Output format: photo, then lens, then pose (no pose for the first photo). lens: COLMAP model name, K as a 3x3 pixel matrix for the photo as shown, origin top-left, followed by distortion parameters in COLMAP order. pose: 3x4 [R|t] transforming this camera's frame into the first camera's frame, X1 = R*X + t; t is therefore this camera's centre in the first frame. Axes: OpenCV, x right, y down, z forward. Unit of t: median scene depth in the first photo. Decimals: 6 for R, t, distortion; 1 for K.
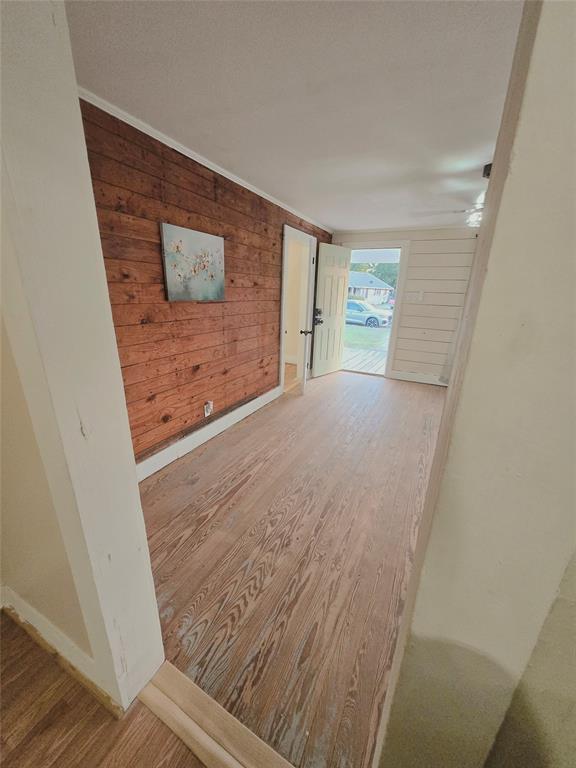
lens RADIAL K [[301.5, 0, 283.9], [0, 301.5, 383.2], [0, 0, 1]] dist [0.003829, -0.000716]
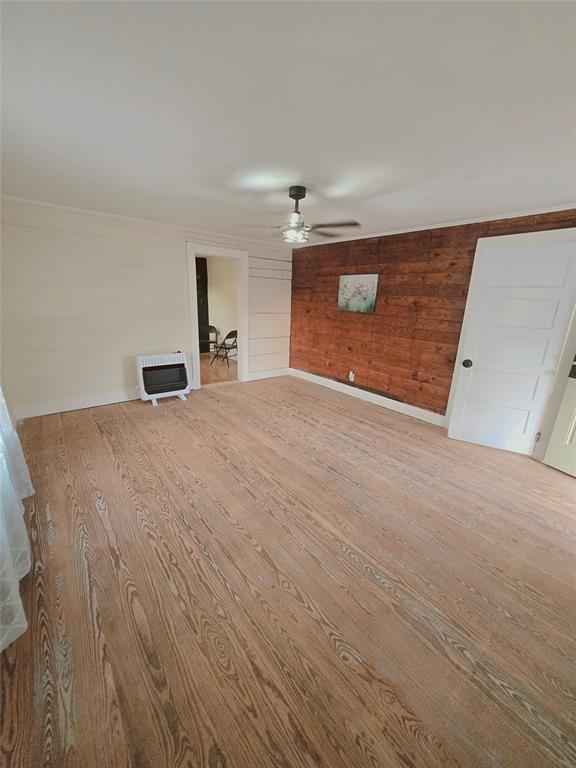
lens RADIAL K [[301.5, 0, 282.5], [0, 301.5, 384.7], [0, 0, 1]] dist [0.003829, -0.000716]
pose [[-0.401255, 0.204145, -0.892928, 1.506947], [-0.325086, 0.879646, 0.347192, -0.354792], [0.856337, 0.429591, -0.286598, 1.262911]]
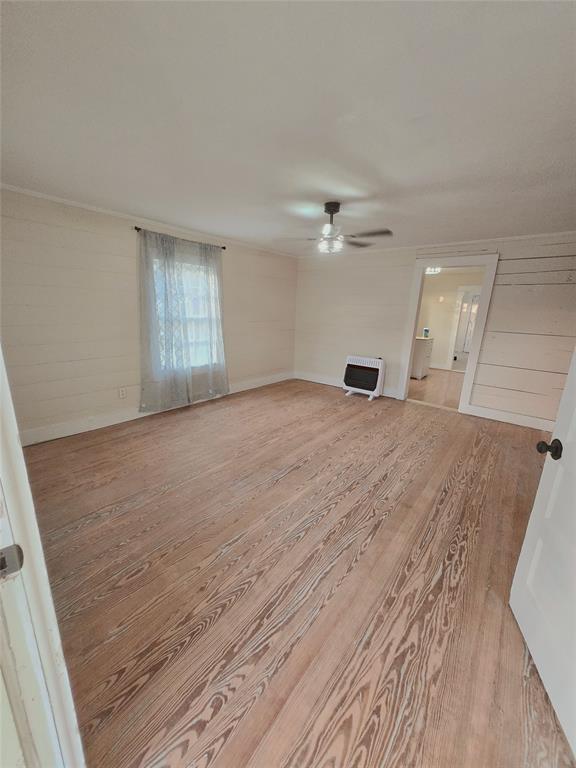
lens RADIAL K [[301.5, 0, 285.8], [0, 301.5, 384.6], [0, 0, 1]] dist [0.003829, -0.000716]
pose [[-0.976961, -0.117444, 0.178194, 0.469333], [-0.005327, 0.848122, 0.529774, -0.593198], [-0.213349, 0.516620, -0.829208, 1.954728]]
